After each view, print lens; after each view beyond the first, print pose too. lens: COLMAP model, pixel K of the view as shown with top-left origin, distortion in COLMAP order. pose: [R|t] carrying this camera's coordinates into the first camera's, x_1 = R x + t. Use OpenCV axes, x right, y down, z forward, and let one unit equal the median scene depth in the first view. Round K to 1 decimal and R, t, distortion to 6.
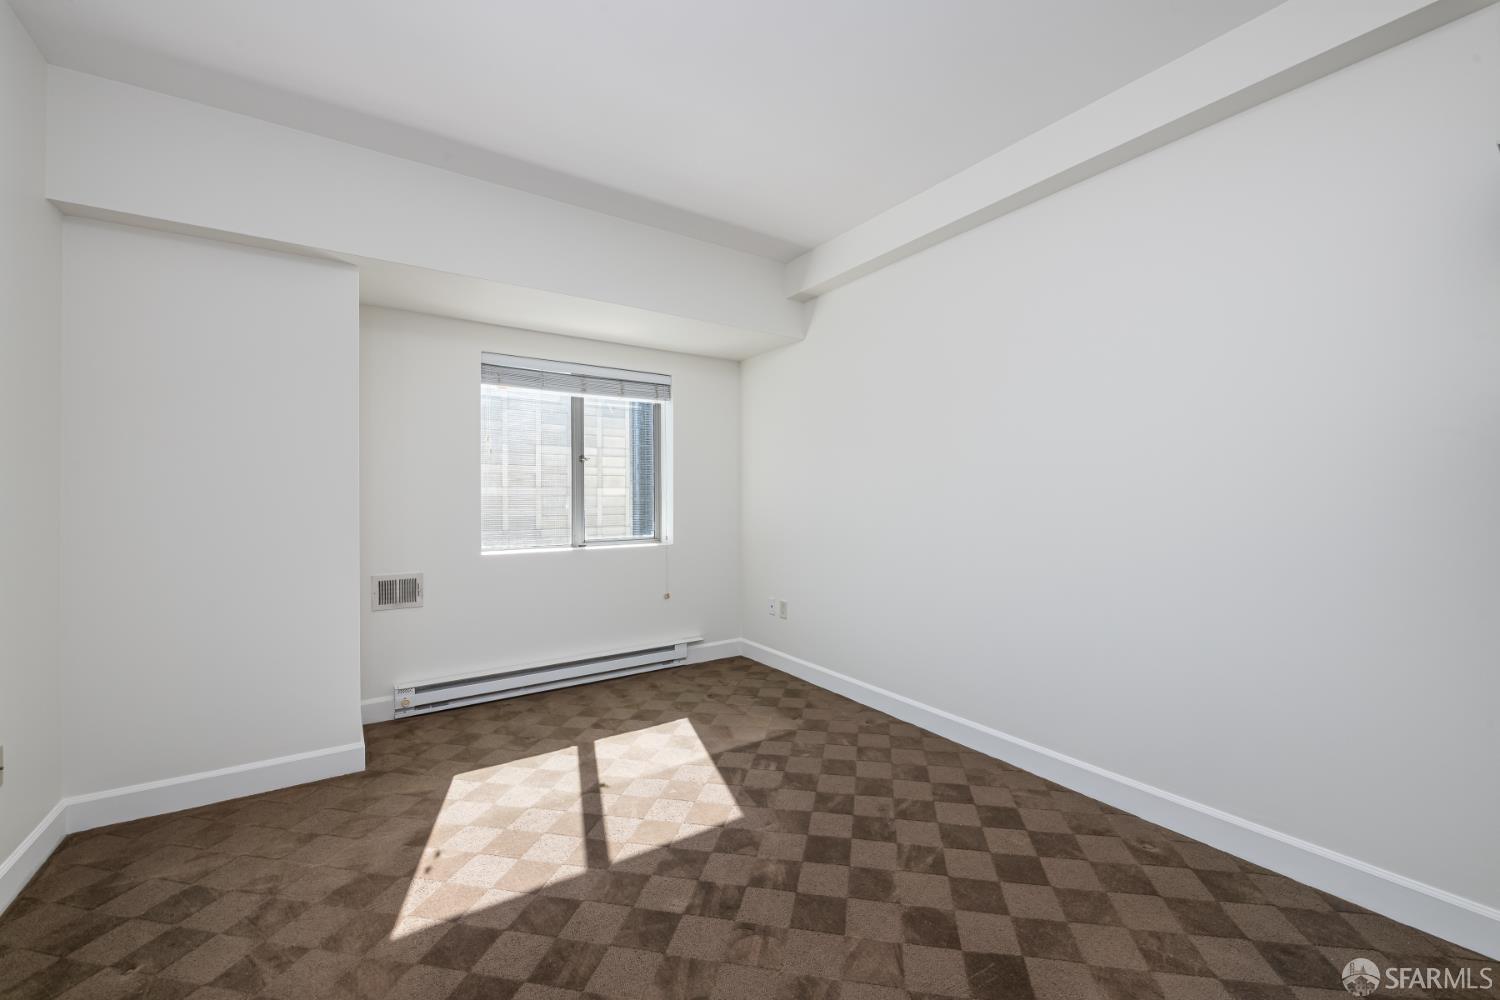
lens RADIAL K [[606.8, 0, 762.3], [0, 606.8, 494.0], [0, 0, 1]] dist [0.025385, -0.002889]
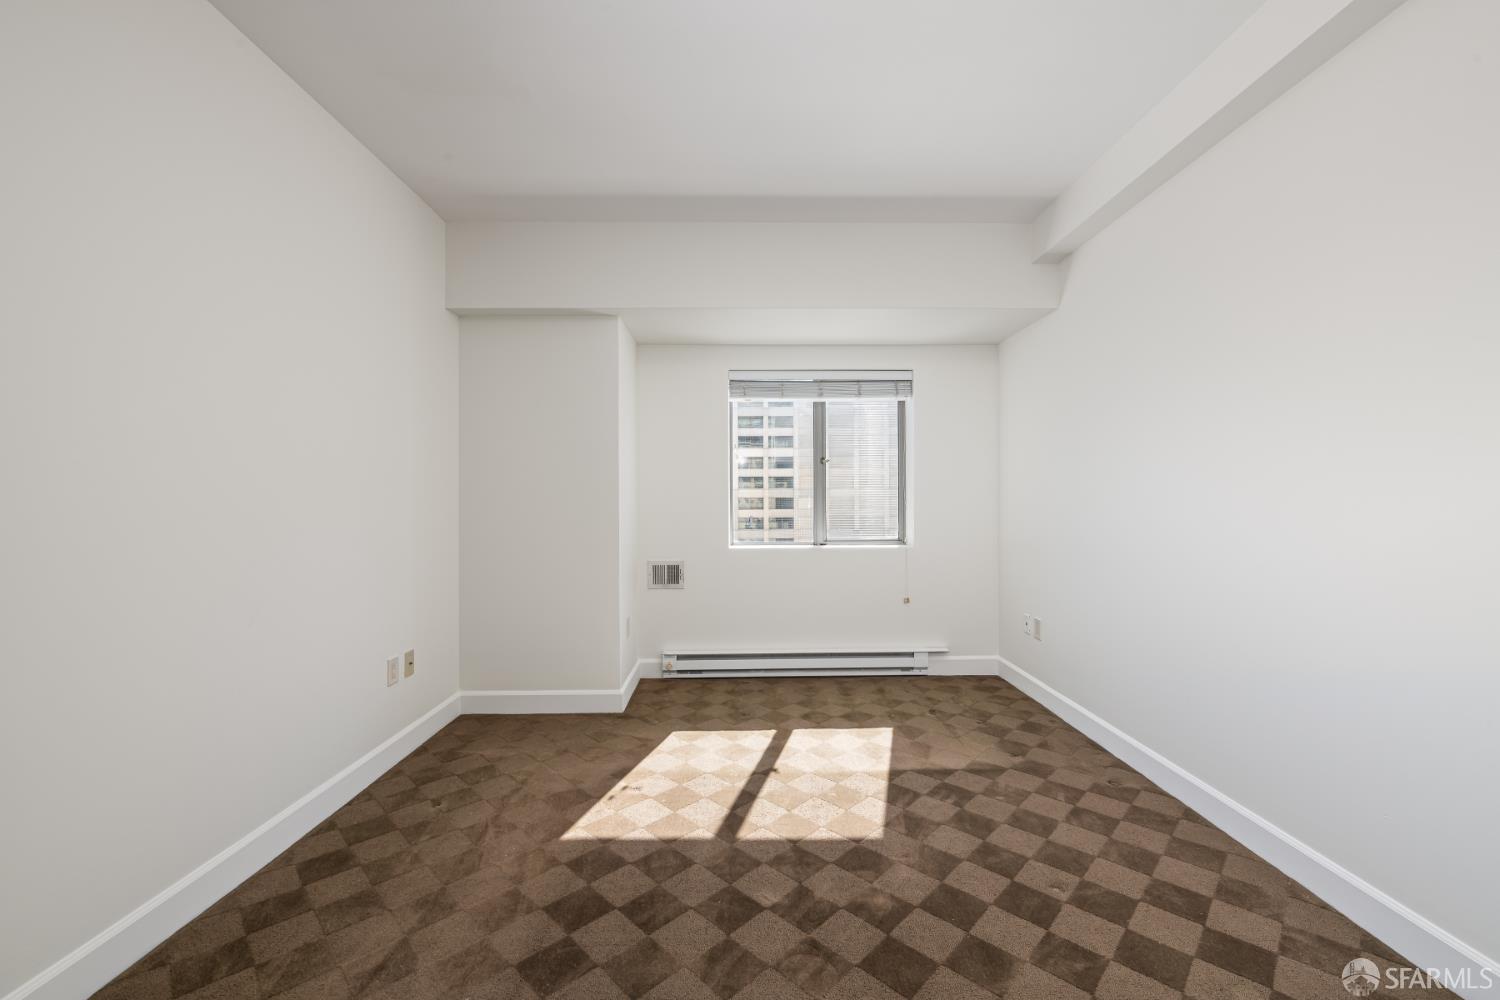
lens RADIAL K [[606.8, 0, 742.0], [0, 606.8, 499.5], [0, 0, 1]] dist [0.025385, -0.002889]
pose [[0.835288, -0.001017, -0.549812, 0.257198], [0.004612, 0.999976, 0.005157, 0.003888], [0.549794, -0.006844, 0.835272, 0.090915]]
